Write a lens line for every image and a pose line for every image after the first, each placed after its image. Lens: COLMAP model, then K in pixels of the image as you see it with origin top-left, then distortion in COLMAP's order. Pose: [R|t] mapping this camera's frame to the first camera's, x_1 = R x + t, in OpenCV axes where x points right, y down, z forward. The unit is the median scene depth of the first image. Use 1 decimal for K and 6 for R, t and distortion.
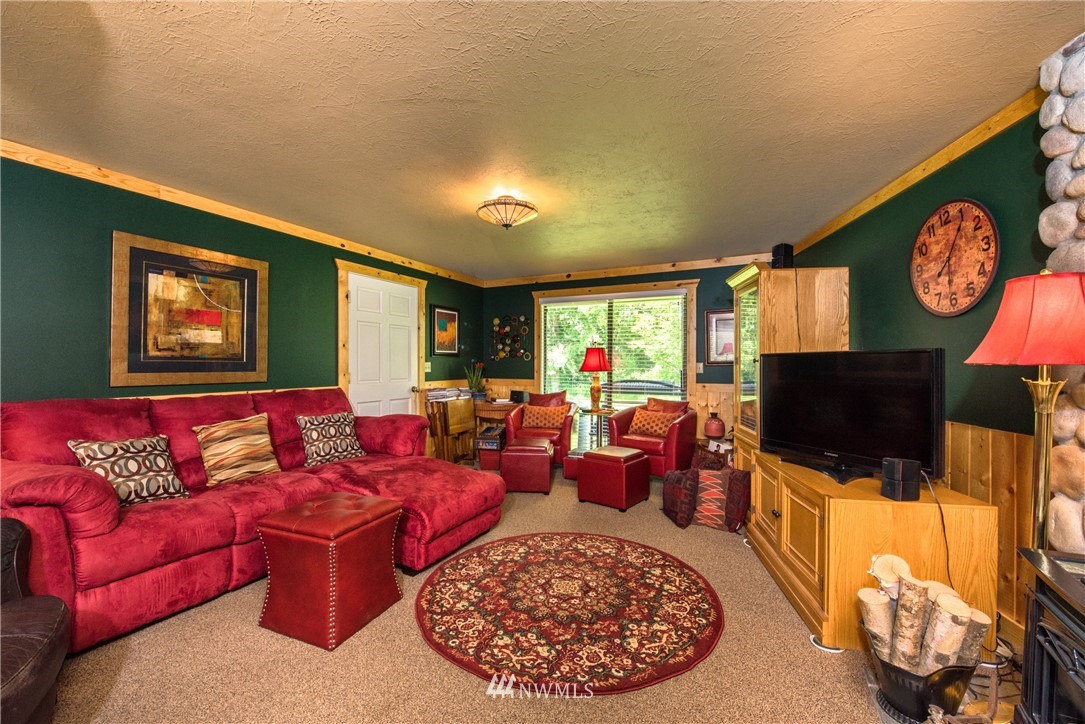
lens RADIAL K [[434.8, 0, 541.2], [0, 434.8, 361.9], [0, 0, 1]] dist [-0.018893, -0.000949]
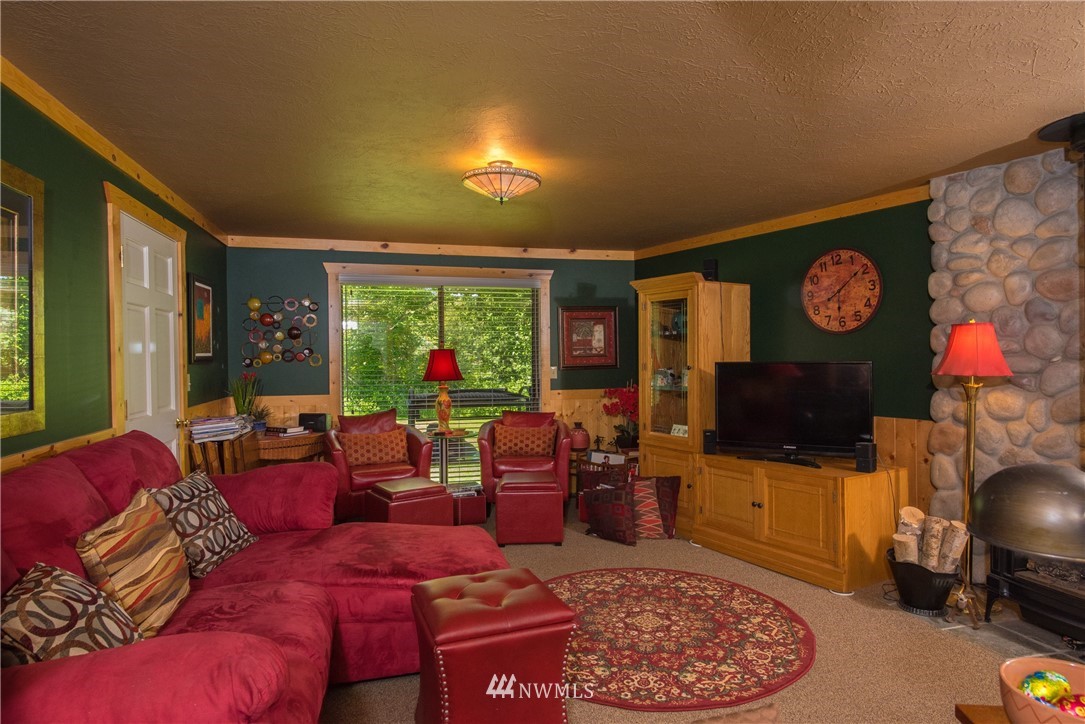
lens RADIAL K [[625.5, 0, 543.5], [0, 625.5, 359.7], [0, 0, 1]] dist [0.000892, 0.000381]
pose [[0.743280, -0.012583, 0.668862, -0.975778], [0.006261, 0.999910, 0.011854, -0.052750], [-0.668951, -0.004623, 0.743292, 0.157005]]
